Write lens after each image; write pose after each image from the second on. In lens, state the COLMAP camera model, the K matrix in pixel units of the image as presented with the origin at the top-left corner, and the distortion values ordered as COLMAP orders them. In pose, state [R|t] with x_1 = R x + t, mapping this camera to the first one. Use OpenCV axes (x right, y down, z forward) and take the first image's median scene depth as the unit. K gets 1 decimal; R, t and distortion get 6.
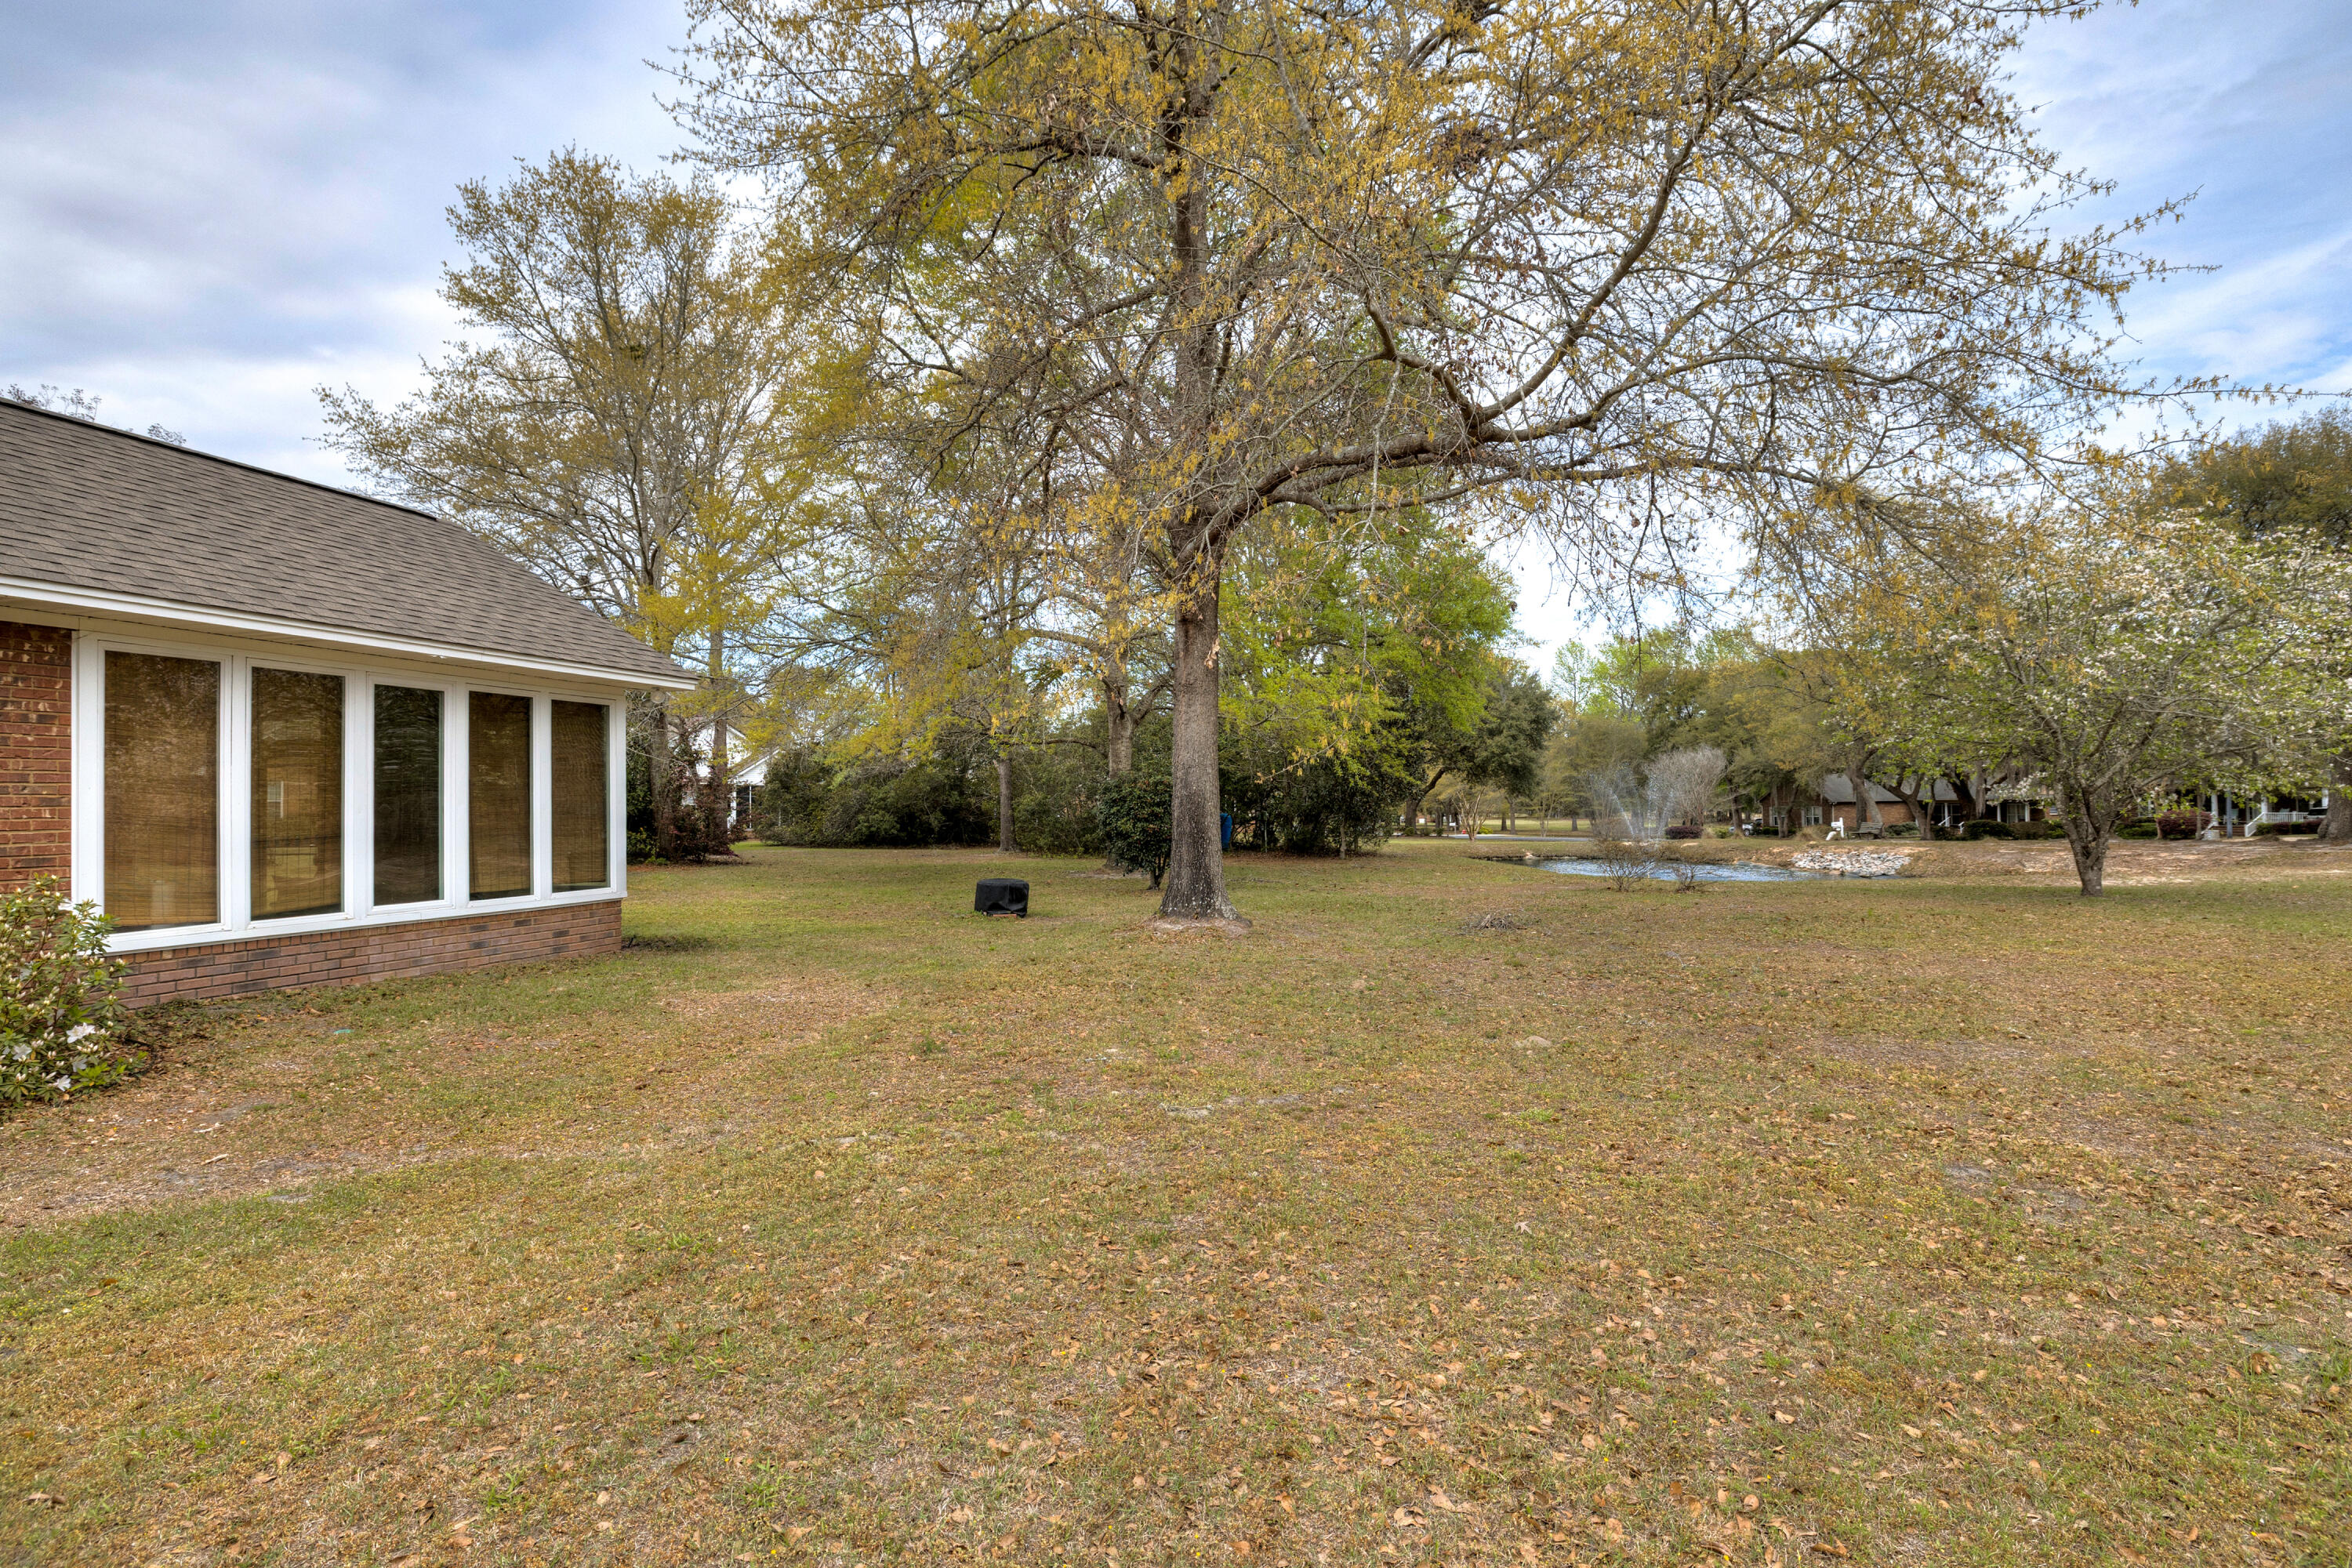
lens RADIAL K [[1152.9, 0, 1176.0], [0, 1152.9, 784.0], [0, 0, 1]] dist [0.000029, -0.000001]
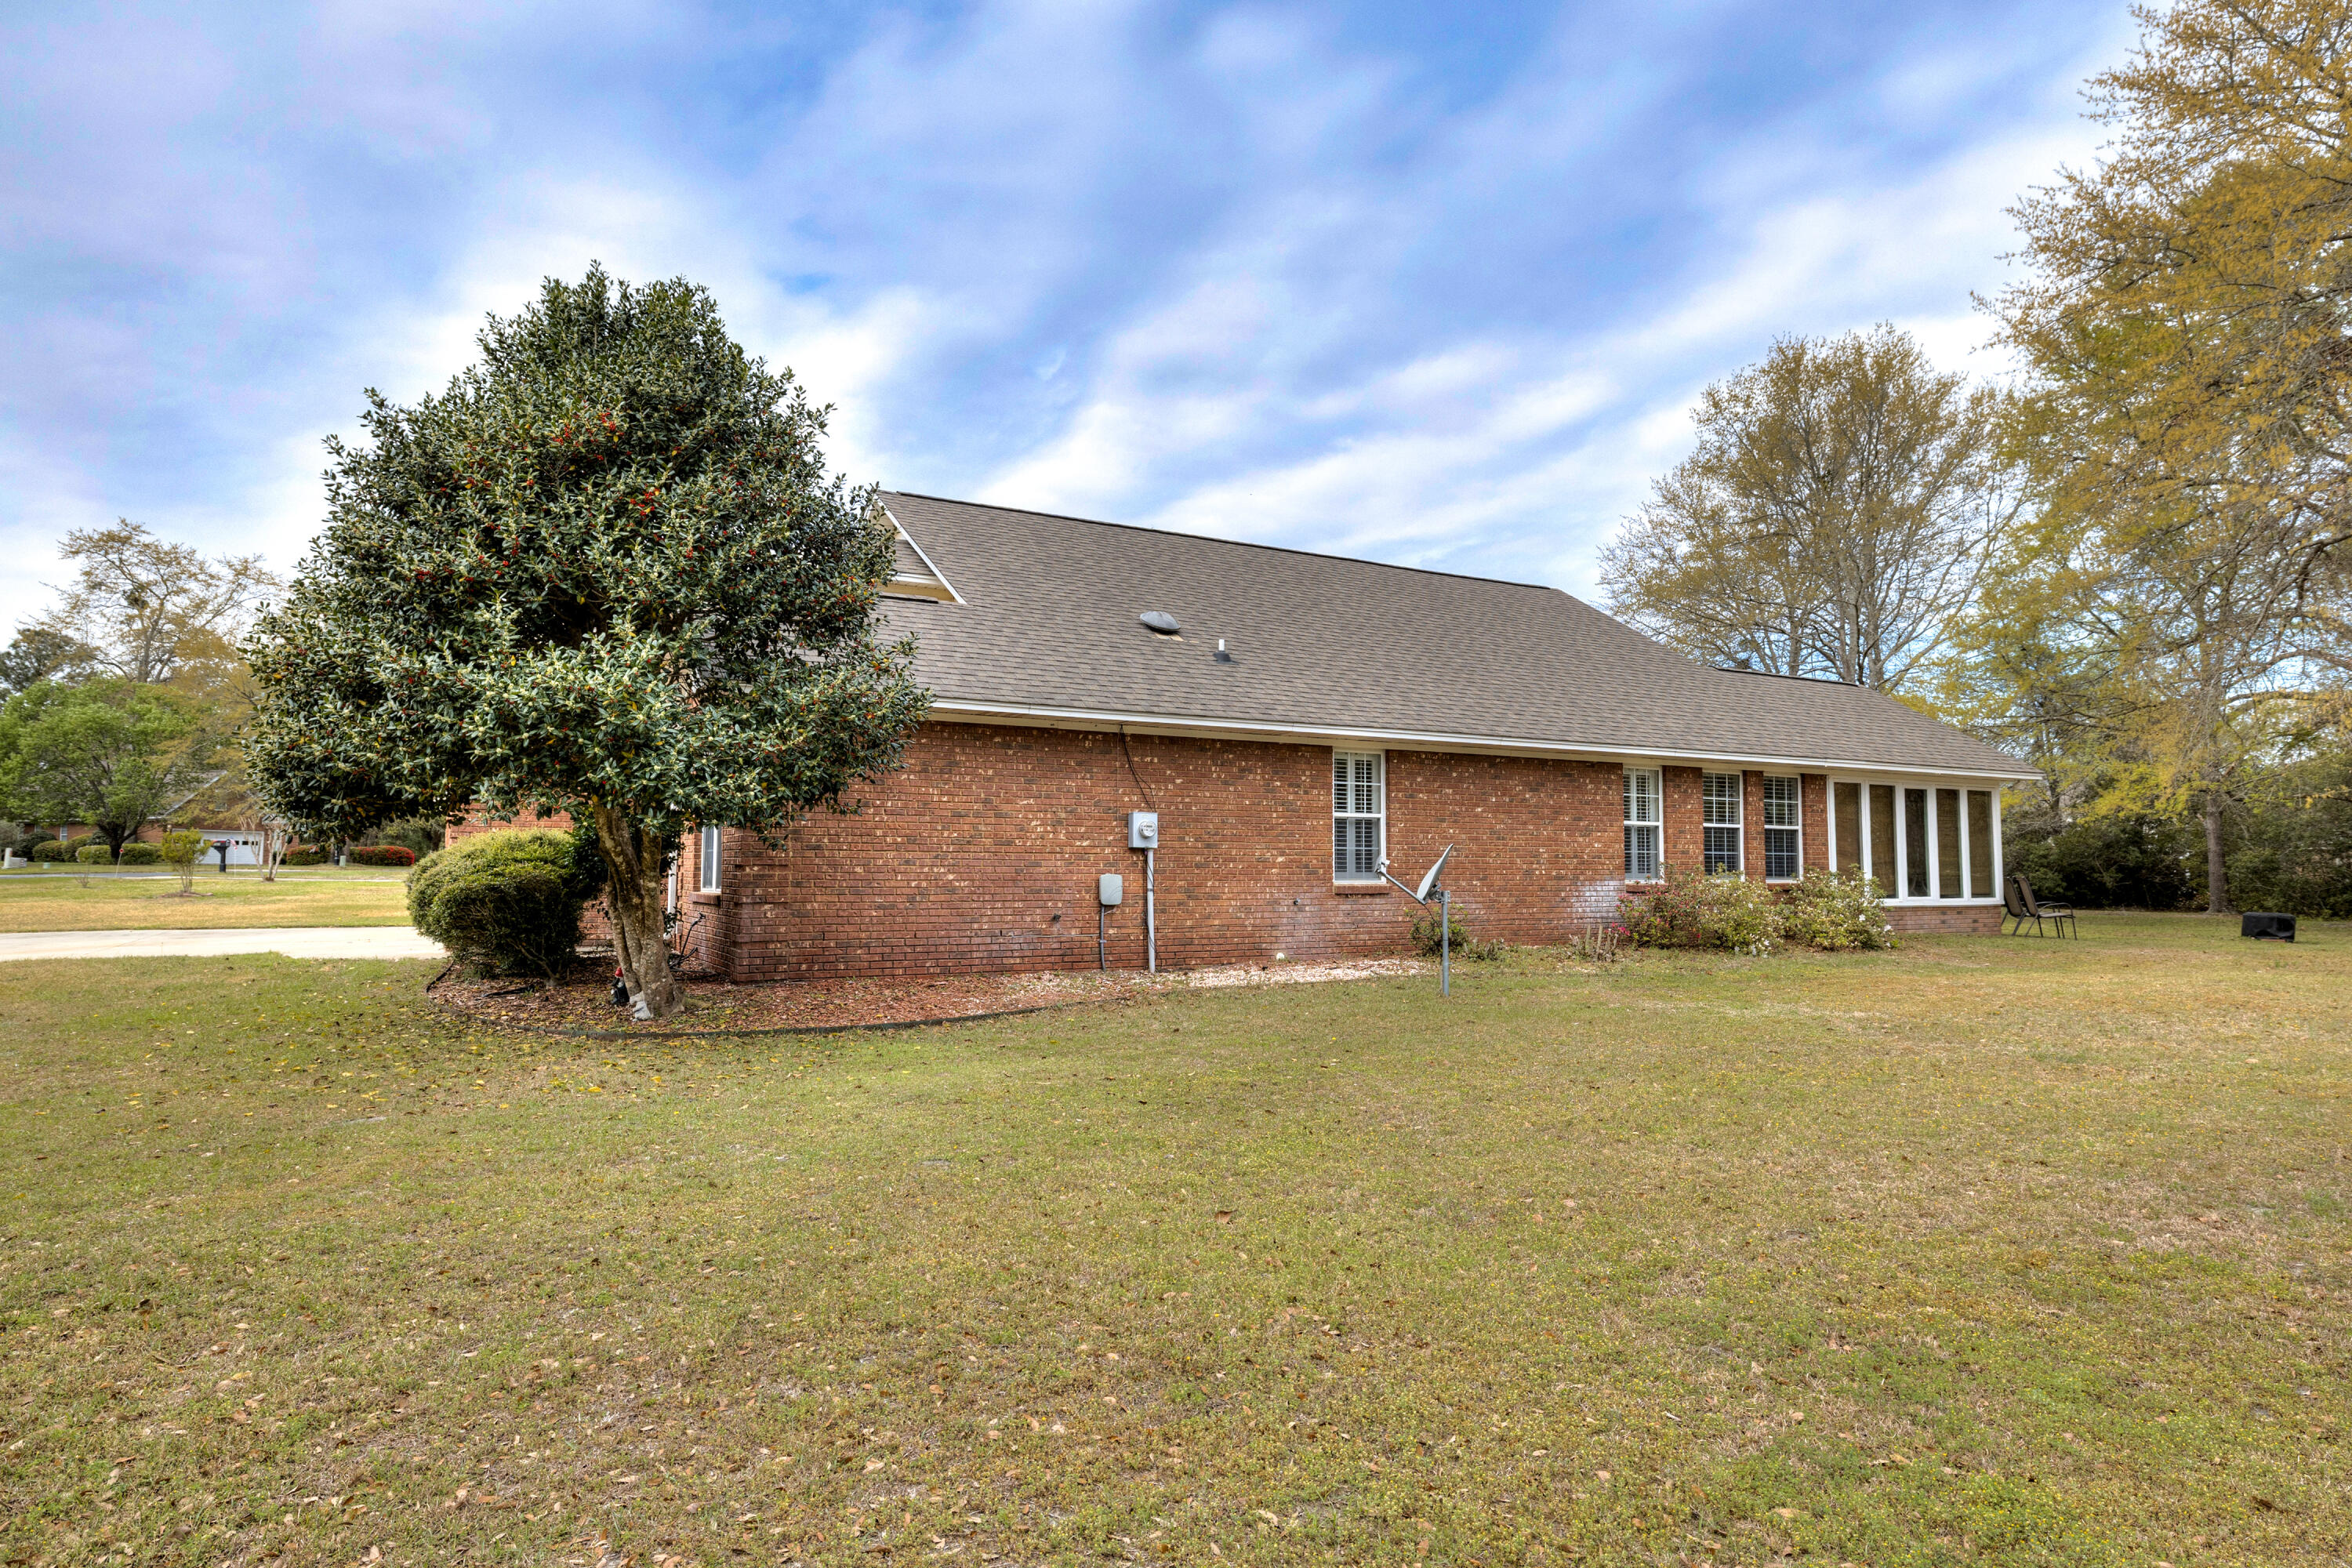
lens RADIAL K [[1348.6, 0, 1176.0], [0, 1348.6, 784.0], [0, 0, 1]] dist [-0.000806, -0.000520]
pose [[0.716600, -0.032574, -0.696723, 0.025030], [0.001514, 0.998979, -0.045149, 0.007505], [0.697483, 0.031298, 0.715918, -0.897101]]
